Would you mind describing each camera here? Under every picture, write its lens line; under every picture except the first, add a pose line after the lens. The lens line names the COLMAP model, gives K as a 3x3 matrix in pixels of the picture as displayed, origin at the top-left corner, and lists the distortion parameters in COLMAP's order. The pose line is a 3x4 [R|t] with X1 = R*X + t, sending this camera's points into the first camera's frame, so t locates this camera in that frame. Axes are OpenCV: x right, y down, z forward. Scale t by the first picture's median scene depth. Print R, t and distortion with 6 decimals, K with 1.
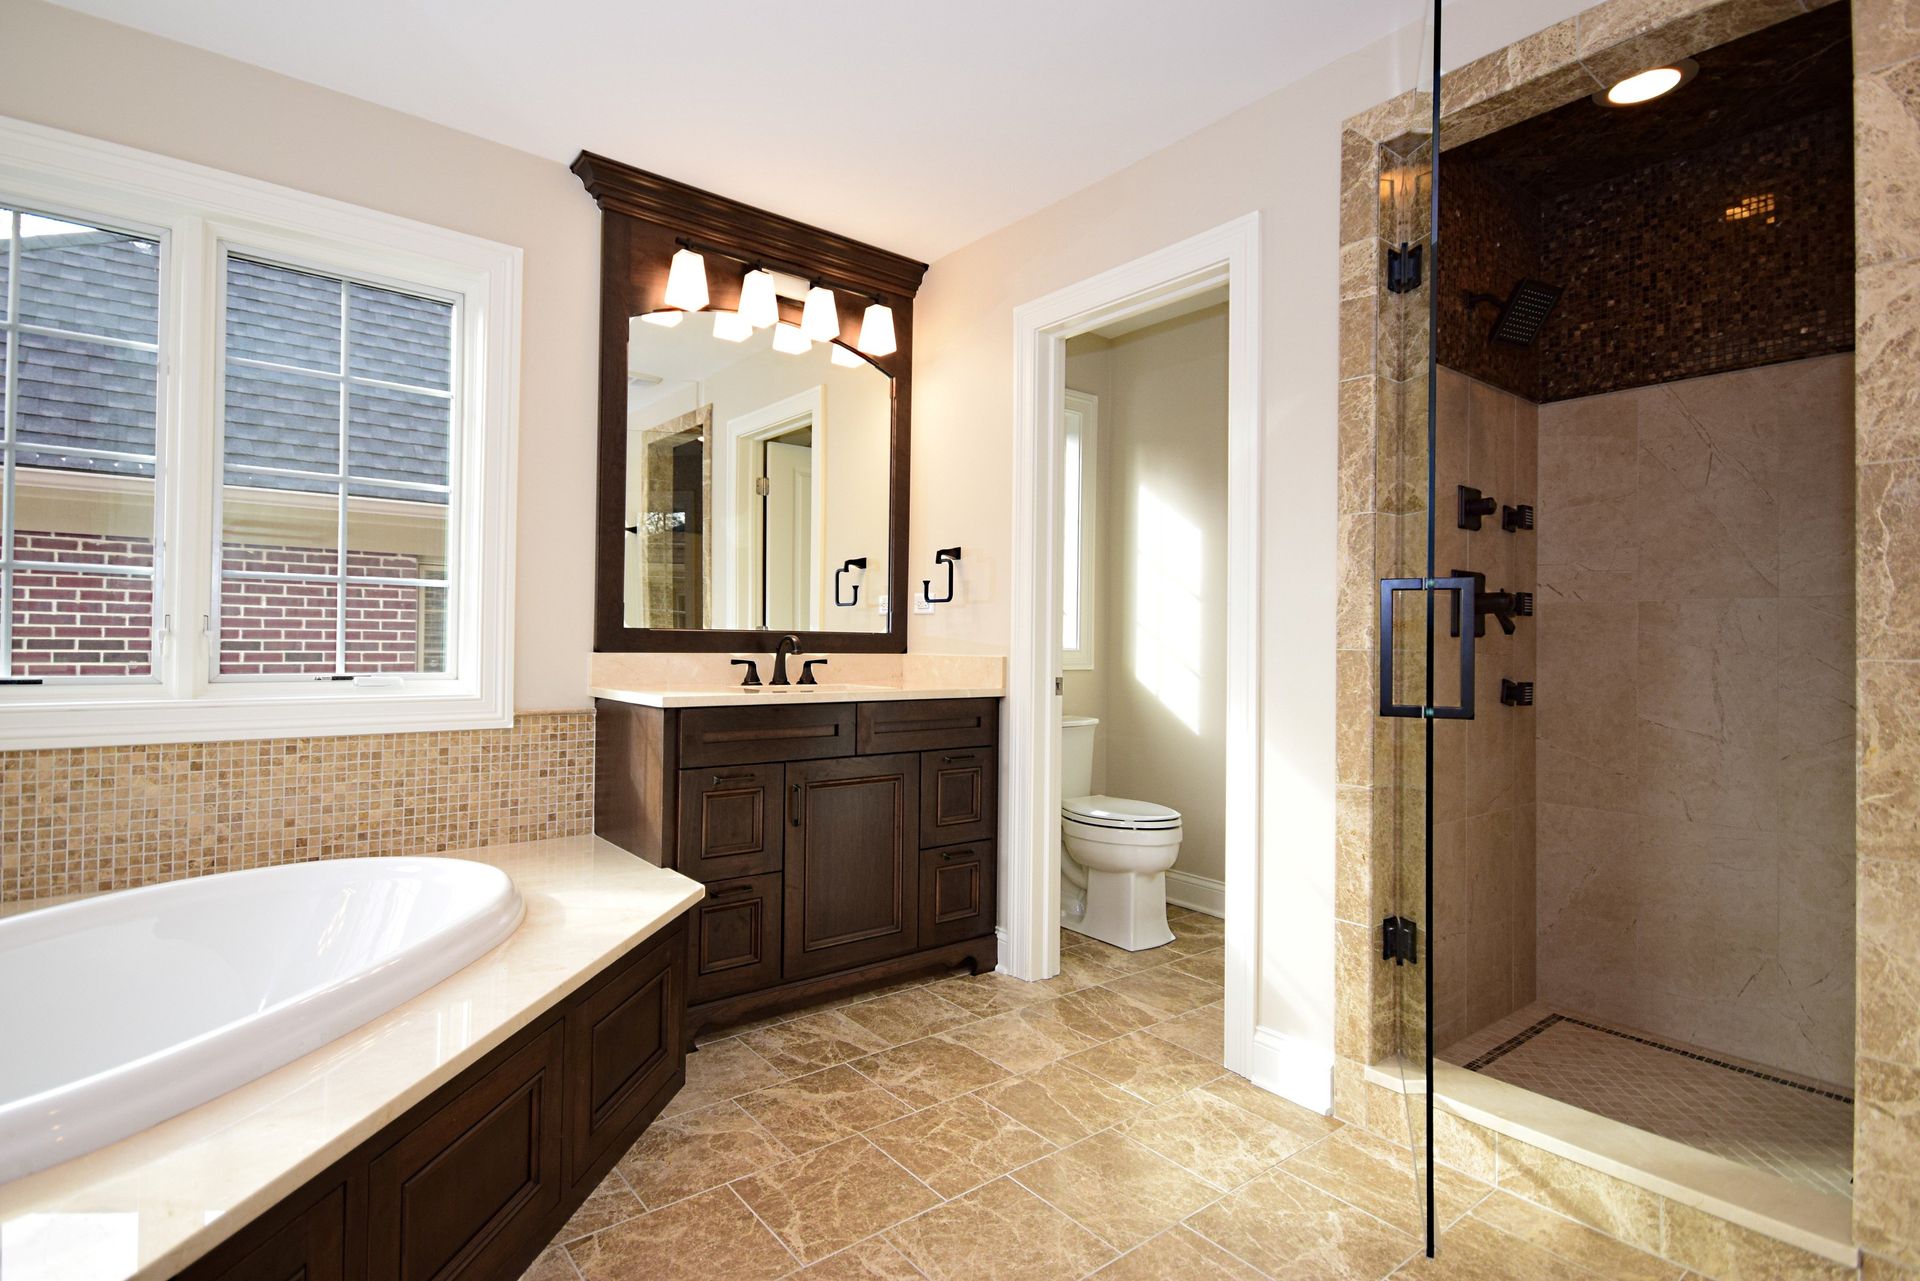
lens RADIAL K [[916.5, 0, 960.0], [0, 916.5, 640.5], [0, 0, 1]] dist [0.014906, -0.013350]
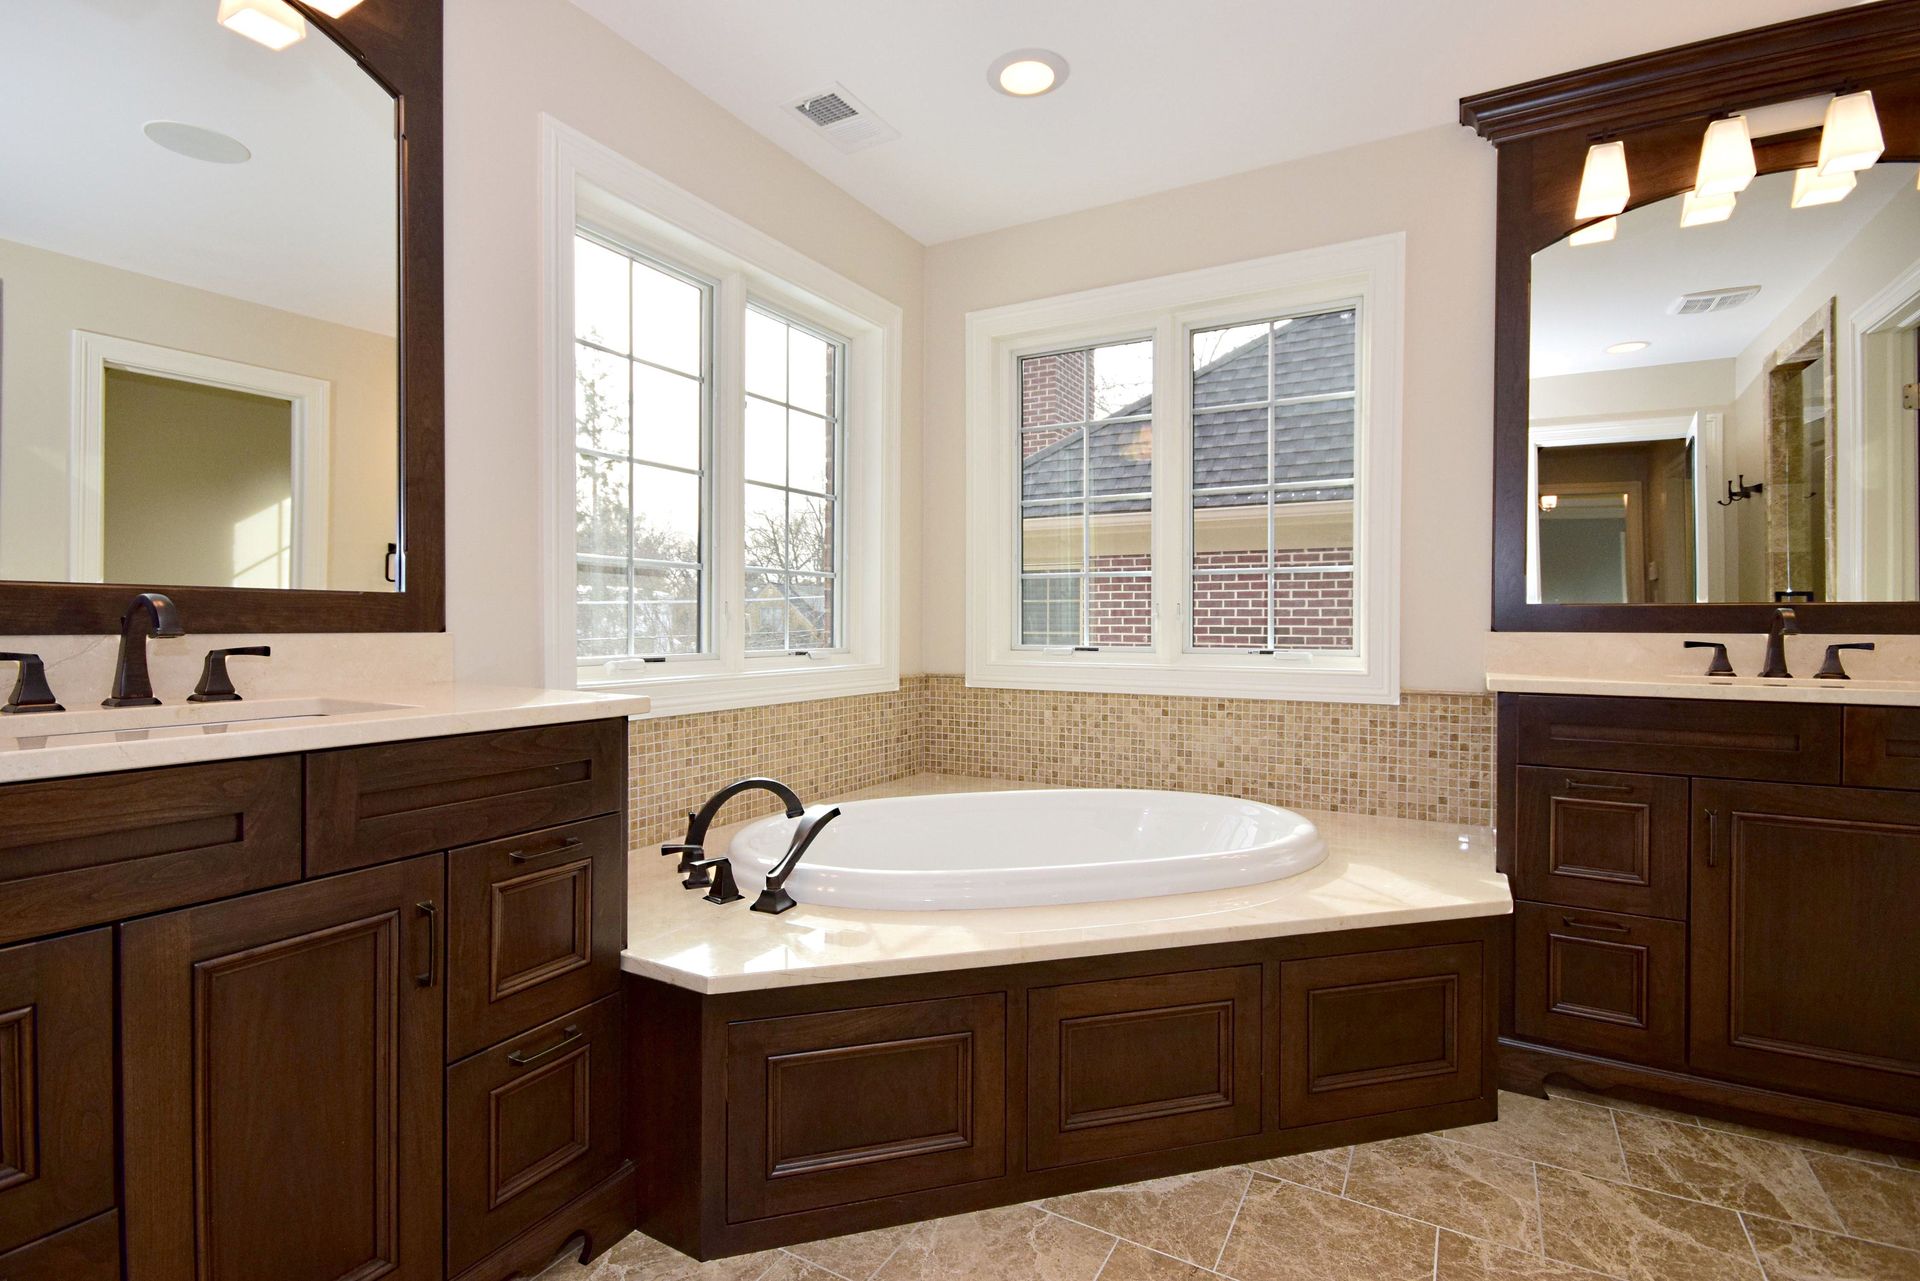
lens RADIAL K [[894.4, 0, 960.0], [0, 894.4, 640.5], [0, 0, 1]] dist [0.001406, -0.012053]
pose [[0.361839, 0.005539, -0.932224, 0.296310], [0.004799, 0.999958, 0.007804, 0.014953], [0.932228, -0.007298, 0.361798, 0.212552]]
